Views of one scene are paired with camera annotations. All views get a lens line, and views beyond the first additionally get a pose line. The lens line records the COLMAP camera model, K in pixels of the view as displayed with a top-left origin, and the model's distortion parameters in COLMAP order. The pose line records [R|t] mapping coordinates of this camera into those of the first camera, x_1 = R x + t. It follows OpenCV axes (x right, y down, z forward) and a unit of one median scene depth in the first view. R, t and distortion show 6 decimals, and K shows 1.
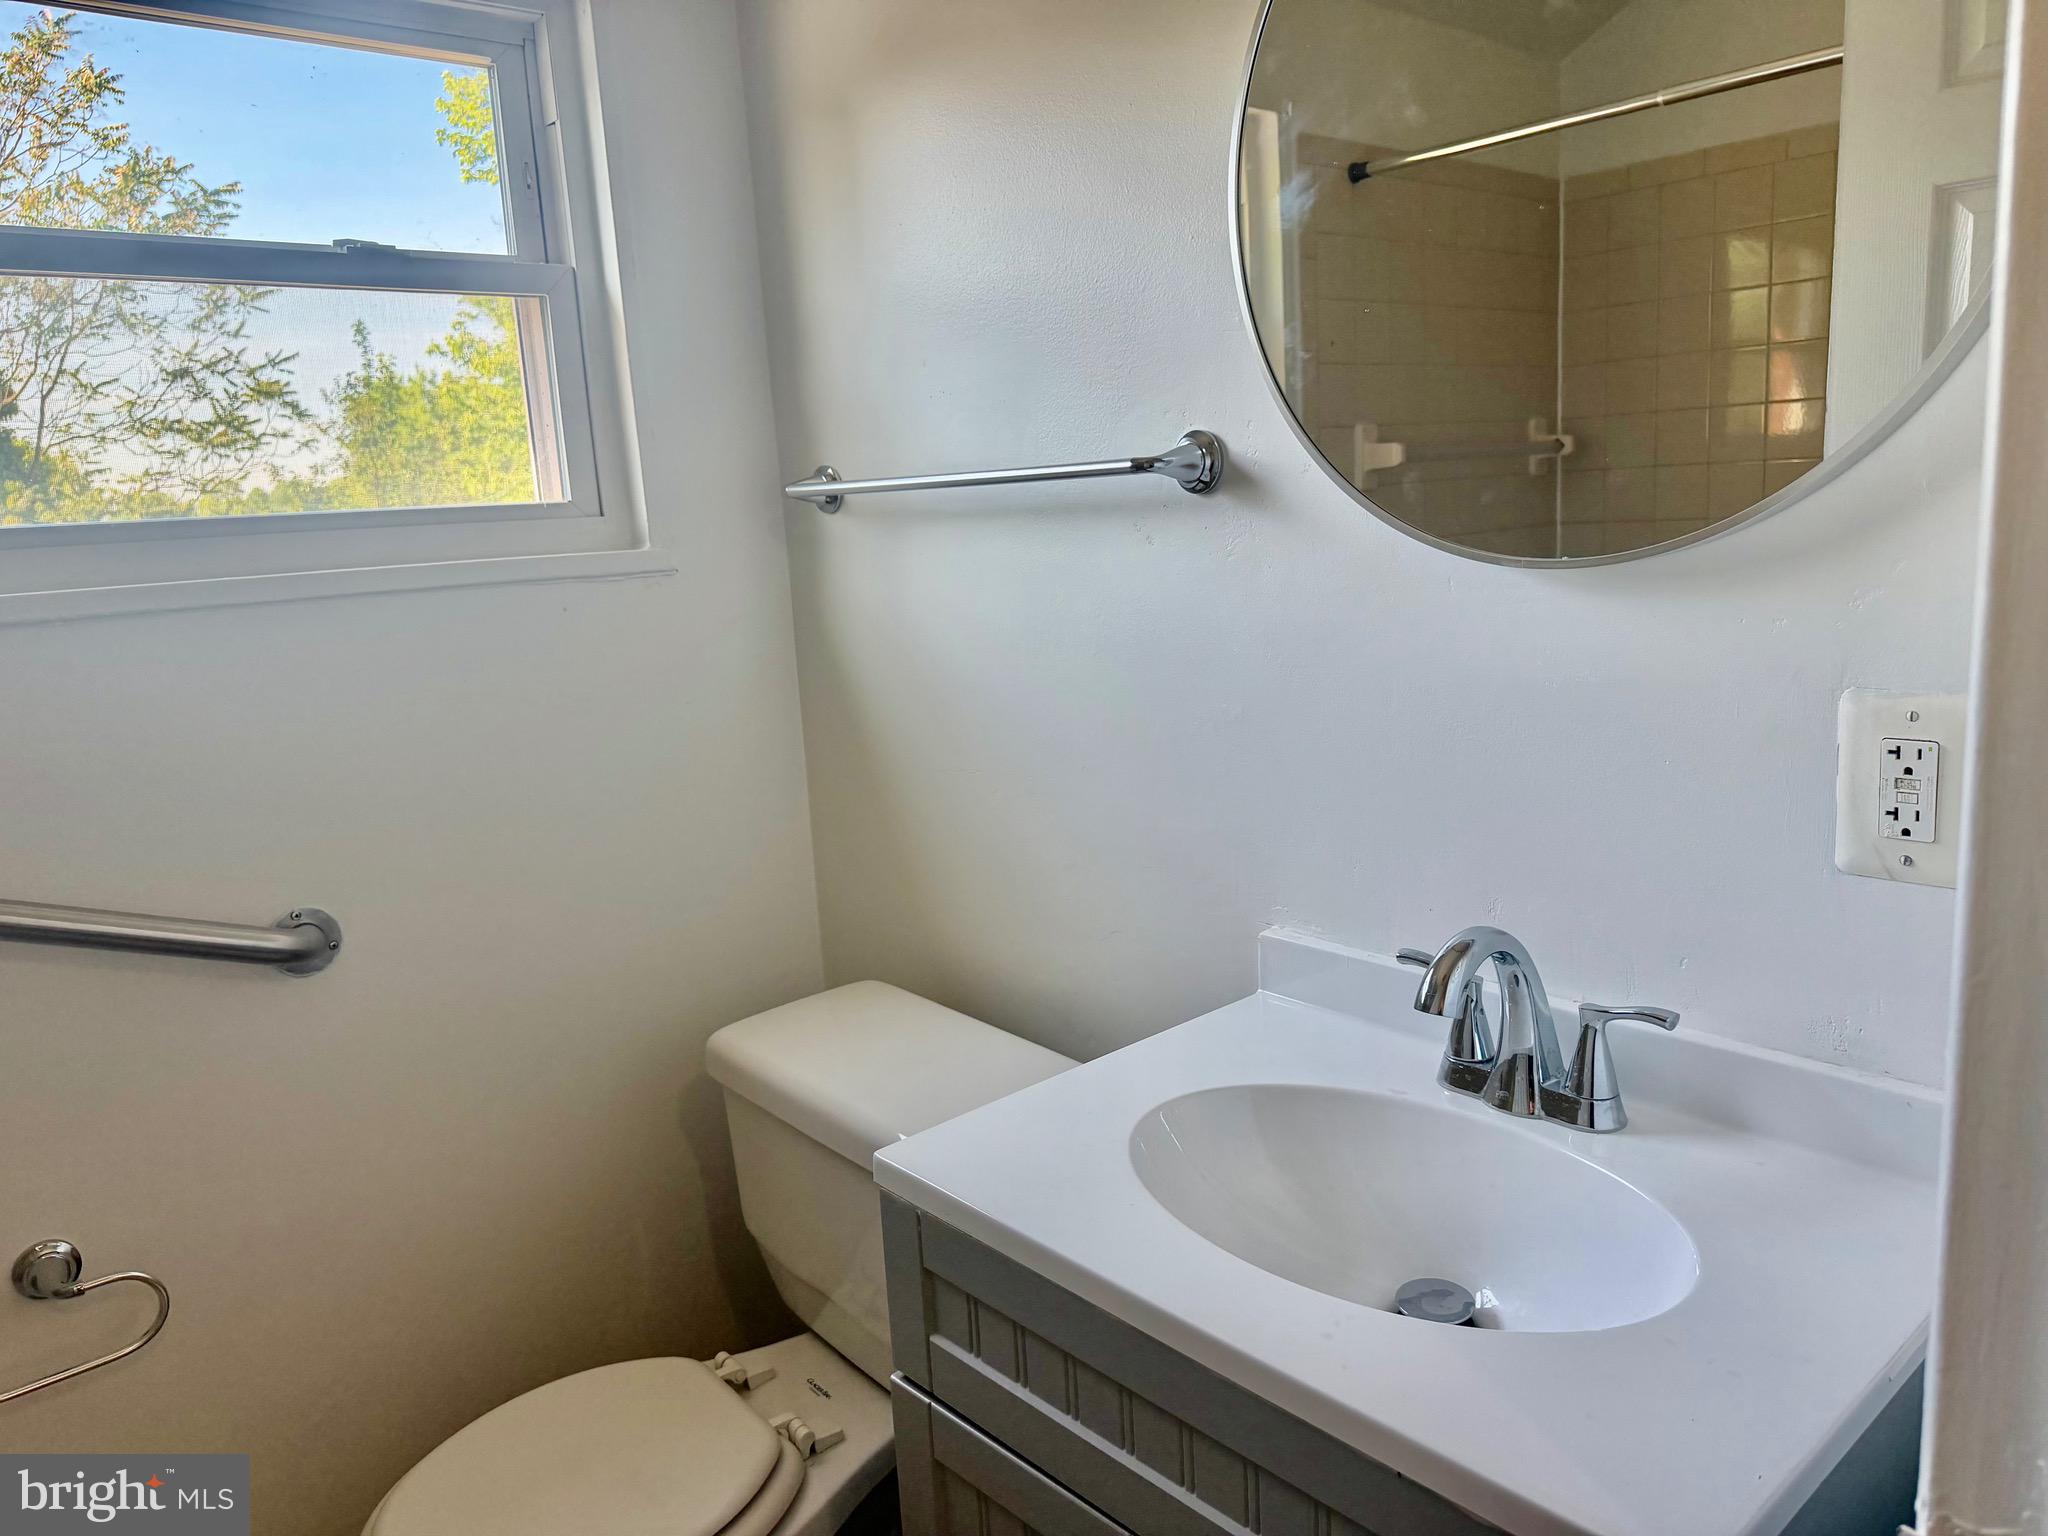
lens RADIAL K [[1436.3, 0, 1021.0], [0, 1436.3, 761.2], [0, 0, 1]] dist [0.059734, -0.090832]
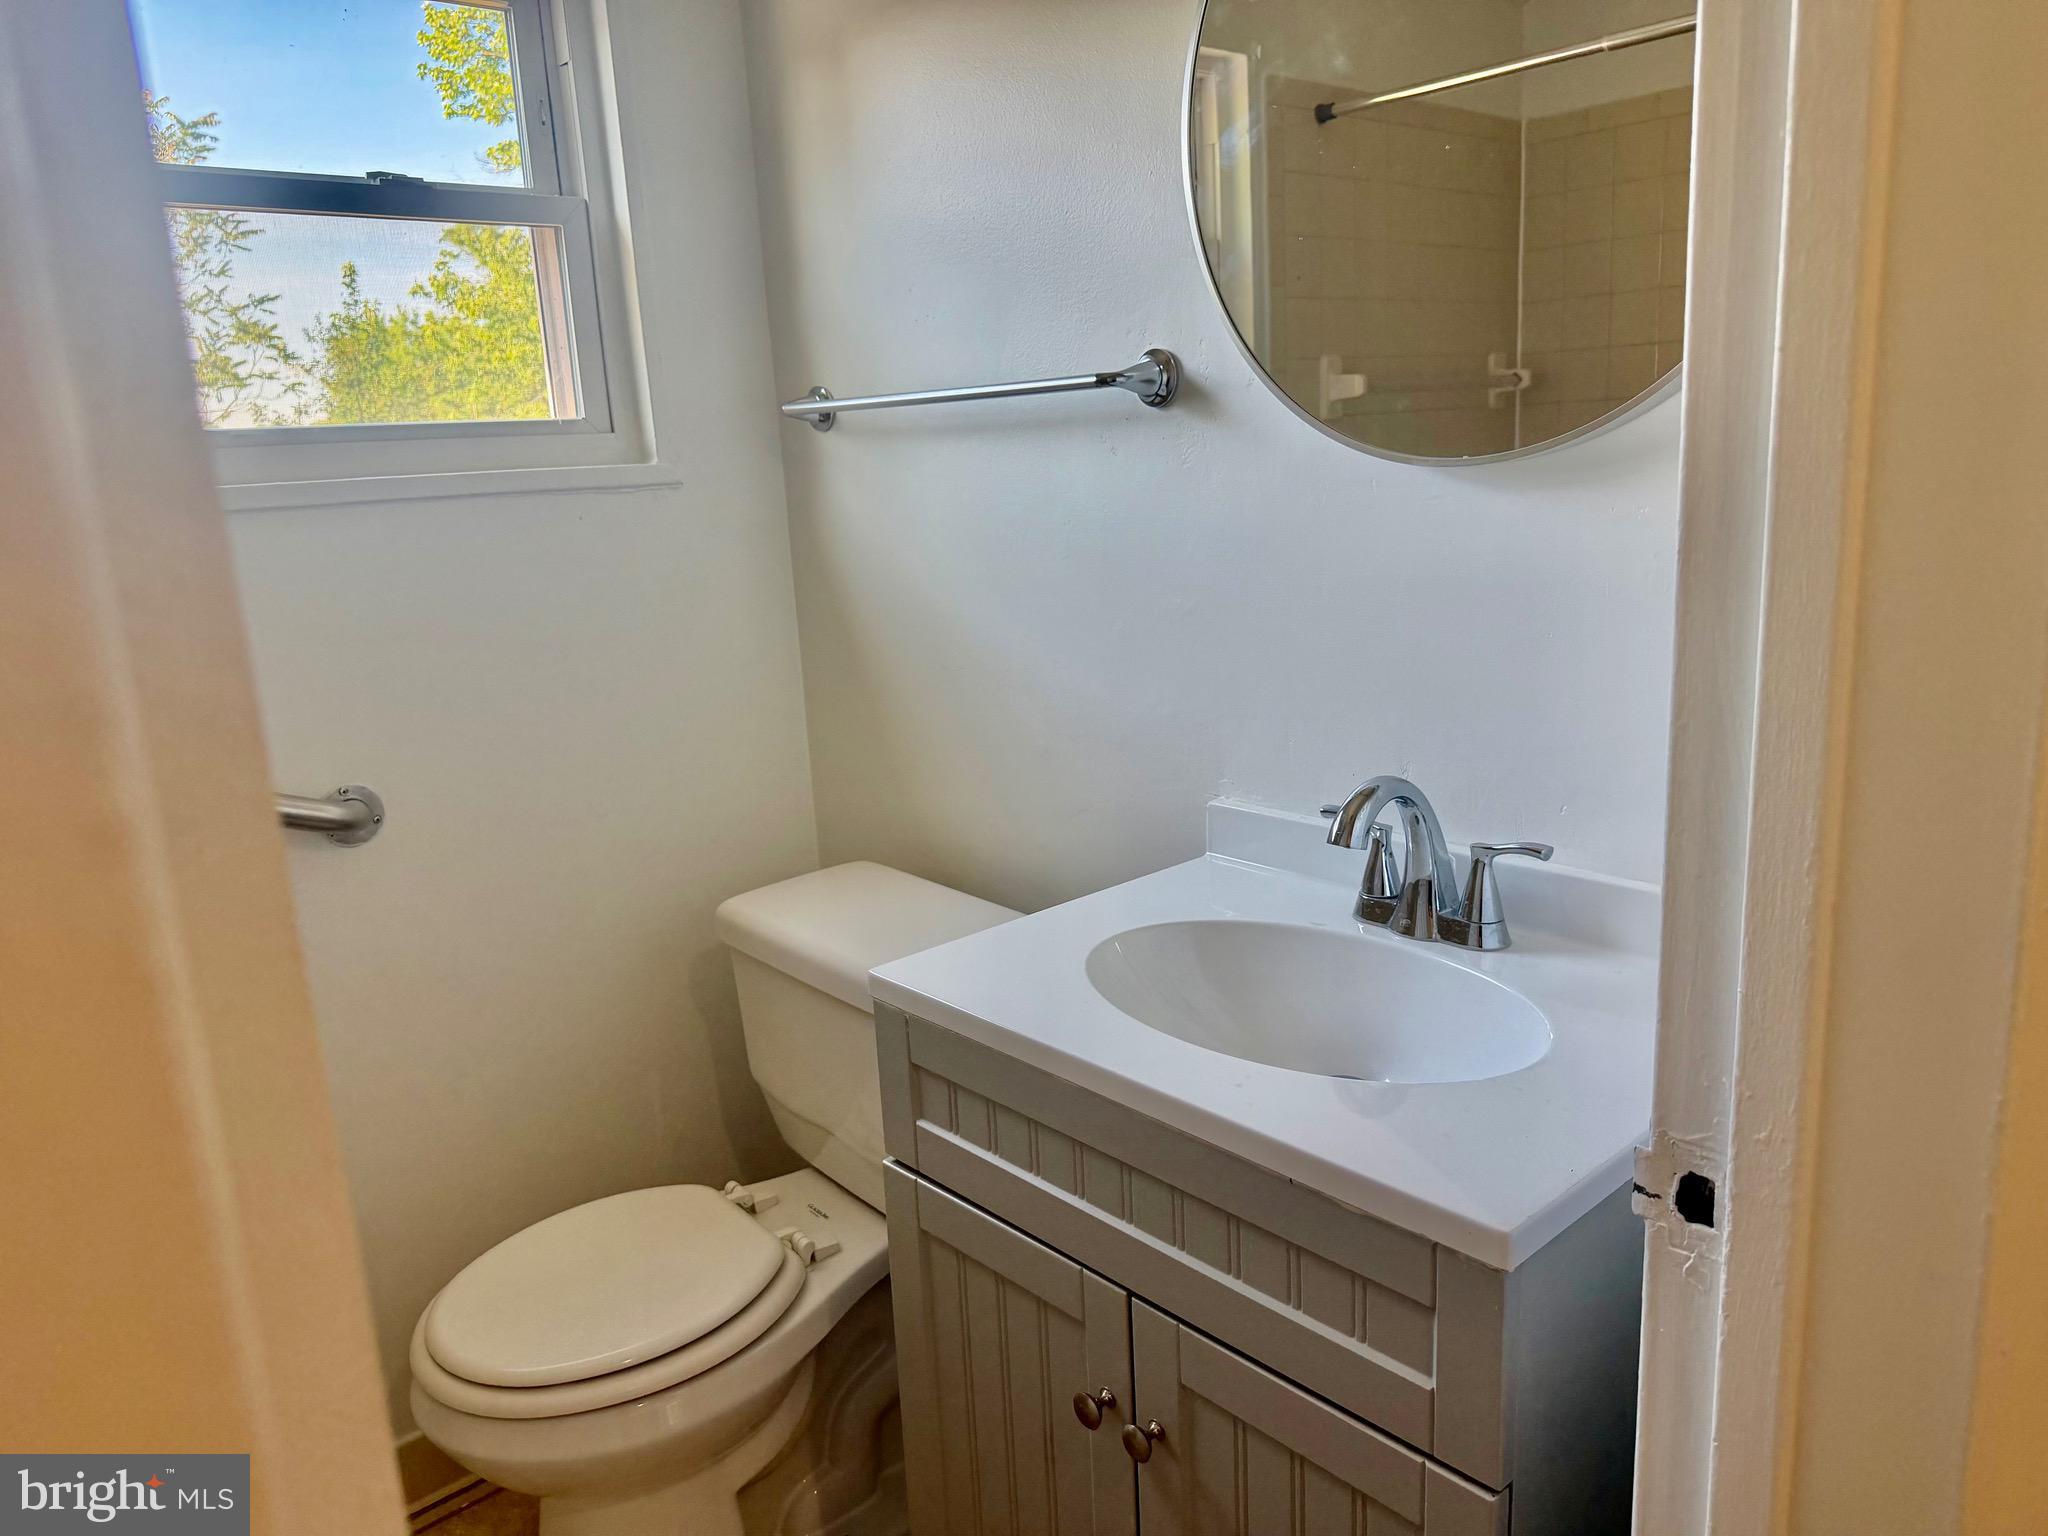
lens RADIAL K [[1437.7, 0, 1024.0], [0, 1437.7, 768.0], [0, 0, 1]] dist [0.018825, -0.016599]
pose [[0.999955, 0.001179, 0.009451, 0.009241], [-0.001571, 0.999135, 0.041552, 0.039595], [-0.009393, -0.041565, 0.999092, -0.101286]]
